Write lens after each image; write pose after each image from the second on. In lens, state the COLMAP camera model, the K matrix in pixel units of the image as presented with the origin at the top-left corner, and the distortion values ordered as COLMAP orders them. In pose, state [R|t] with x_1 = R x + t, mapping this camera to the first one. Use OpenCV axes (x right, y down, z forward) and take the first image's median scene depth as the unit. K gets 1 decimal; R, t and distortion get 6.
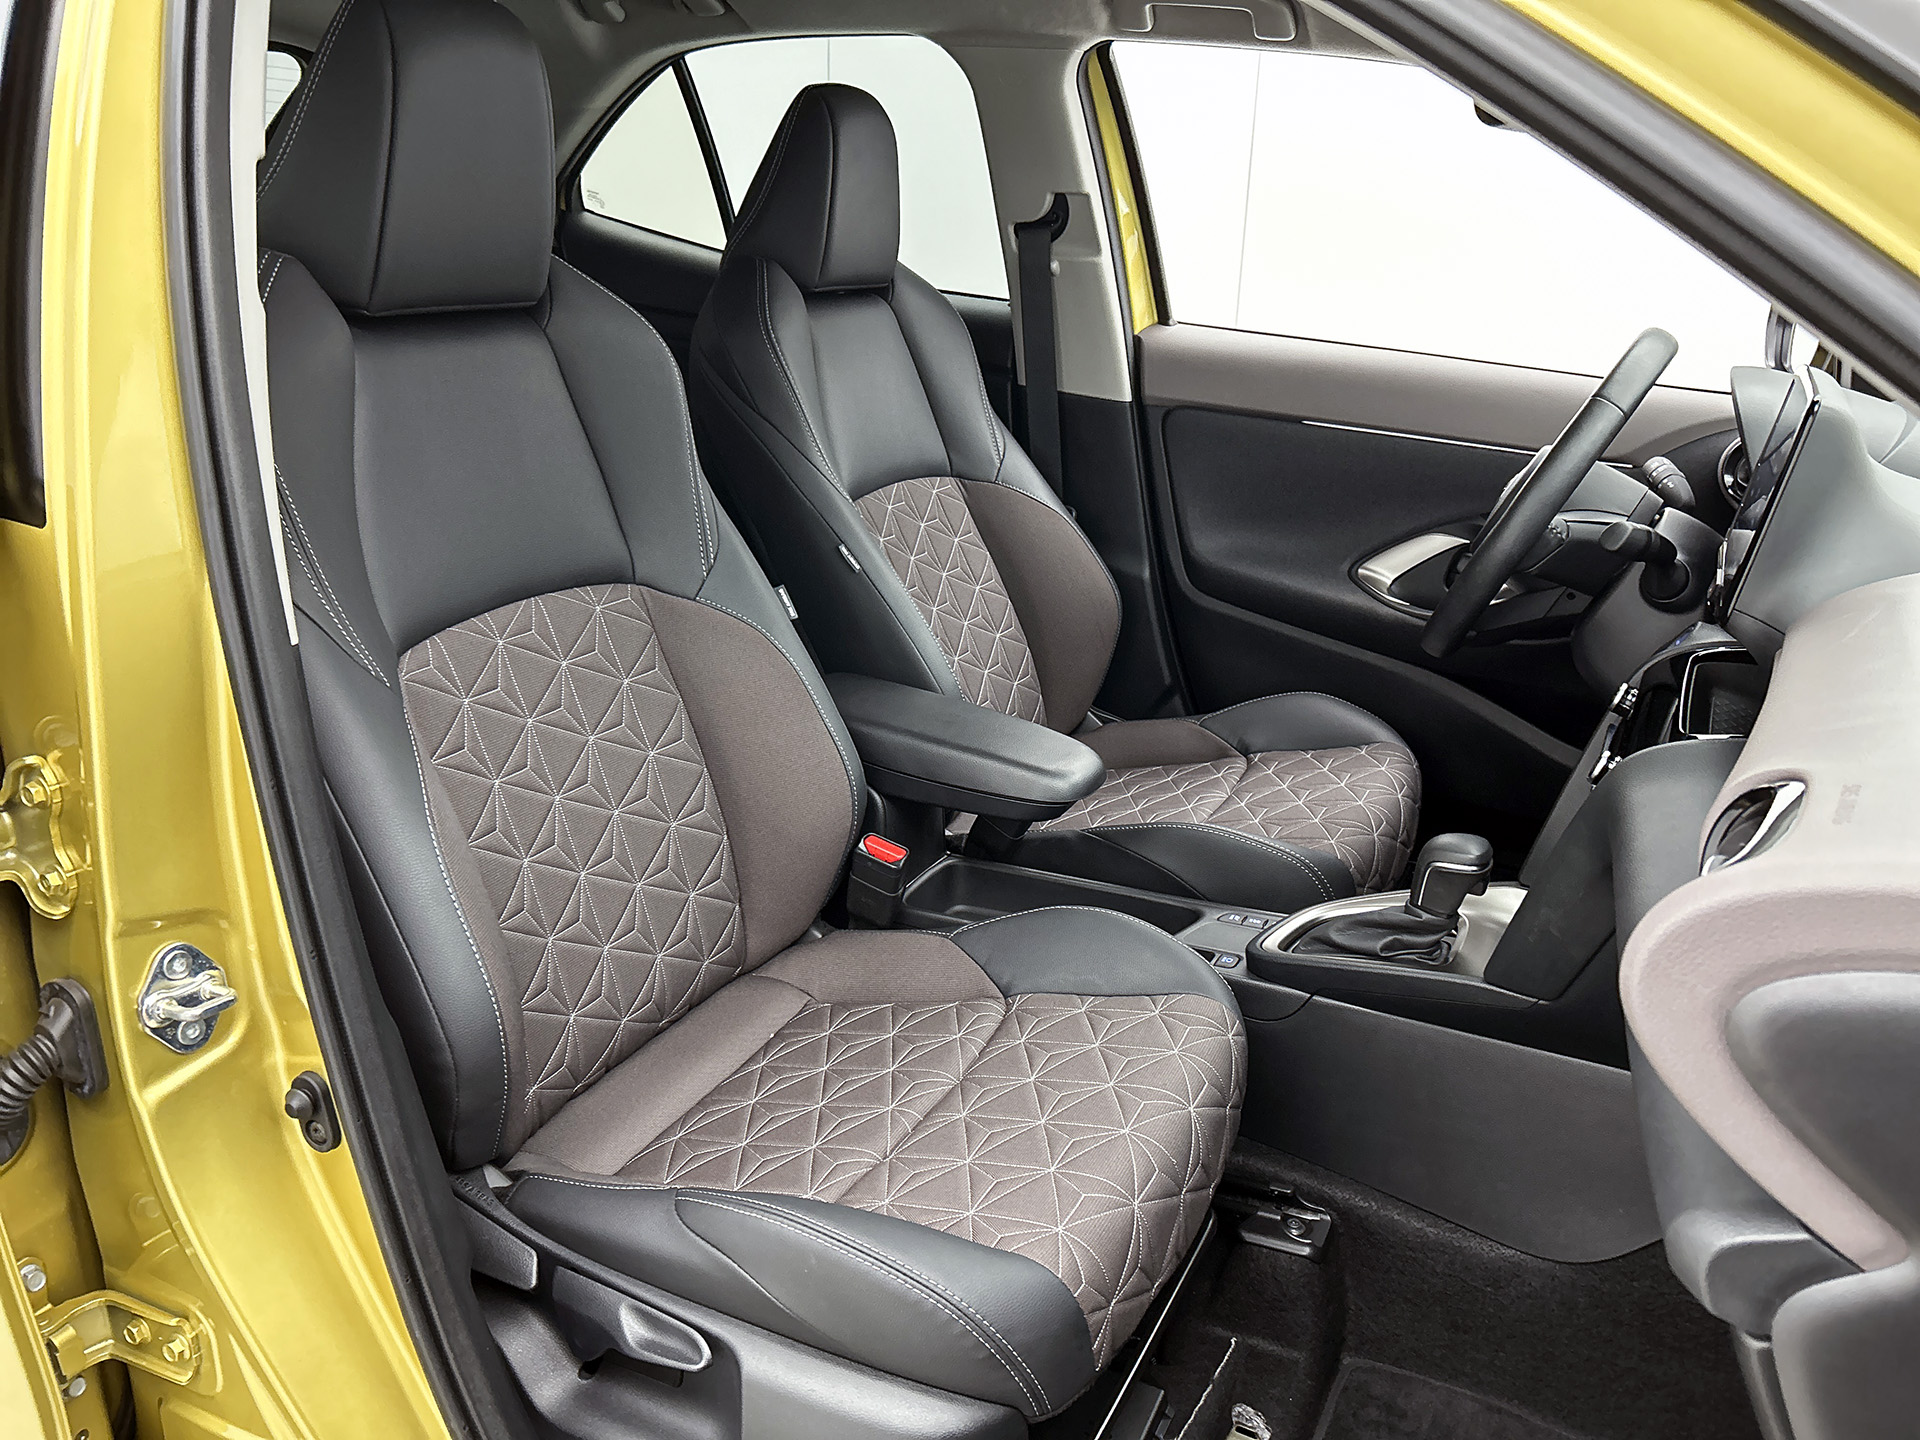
lens RADIAL K [[1495.8, 0, 954.0], [0, 1495.8, 722.2], [0, 0, 1]] dist [0.027892, -0.017940]
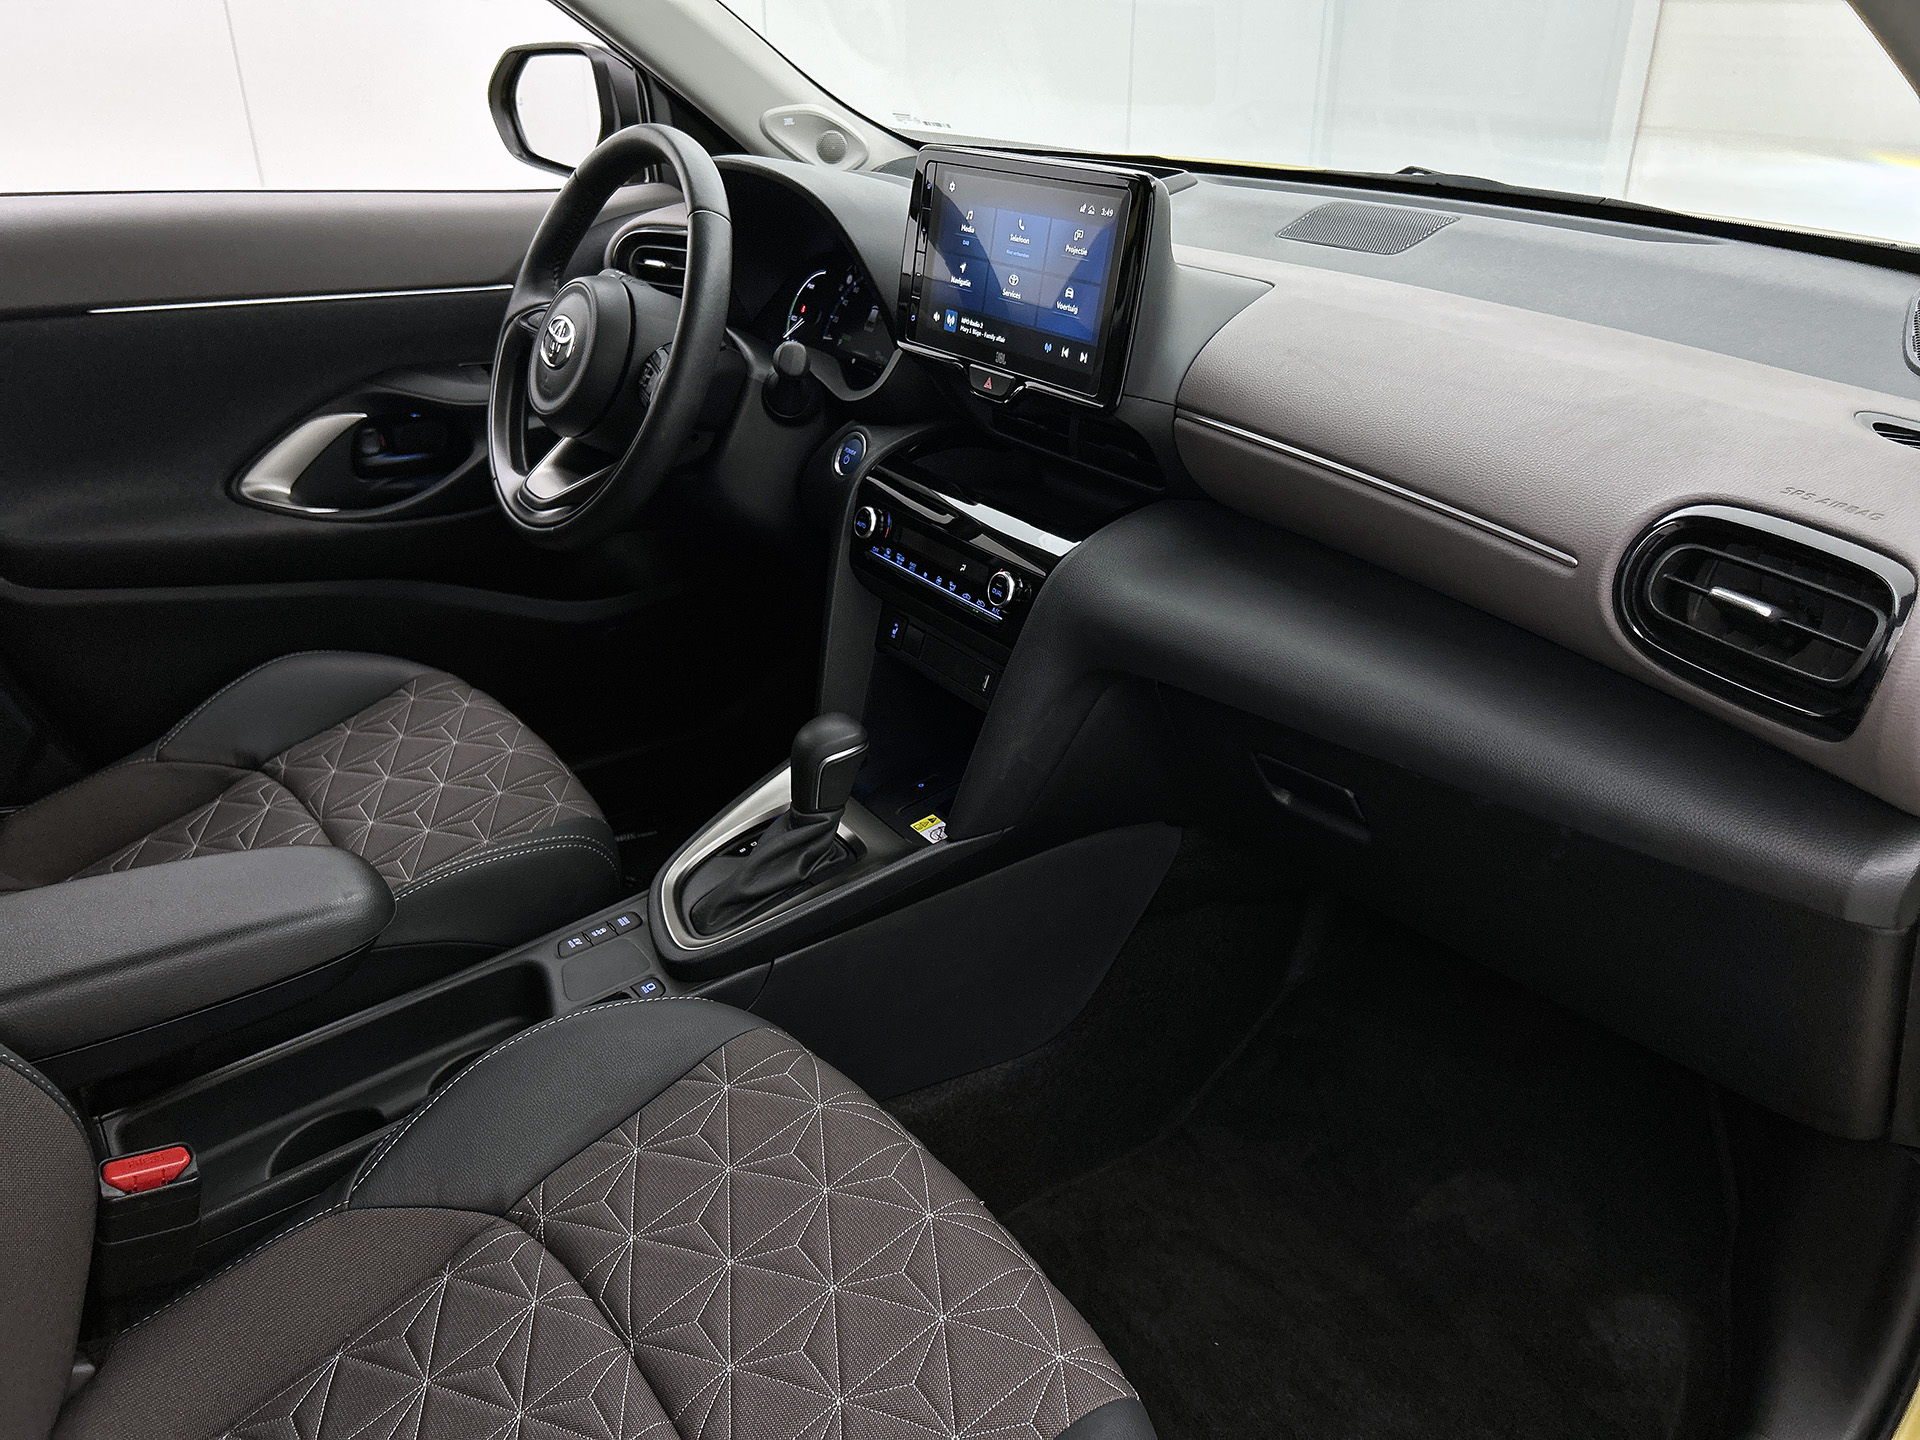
lens RADIAL K [[1495.8, 0, 959.3], [0, 1495.8, 719.0], [0, 0, 1]] dist [0.027892, -0.017940]
pose [[0.435902, -0.420630, 0.795651, -0.236631], [0.312650, 0.899776, 0.304390, -0.118914], [-0.843943, 0.116076, 0.523724, 0.315480]]
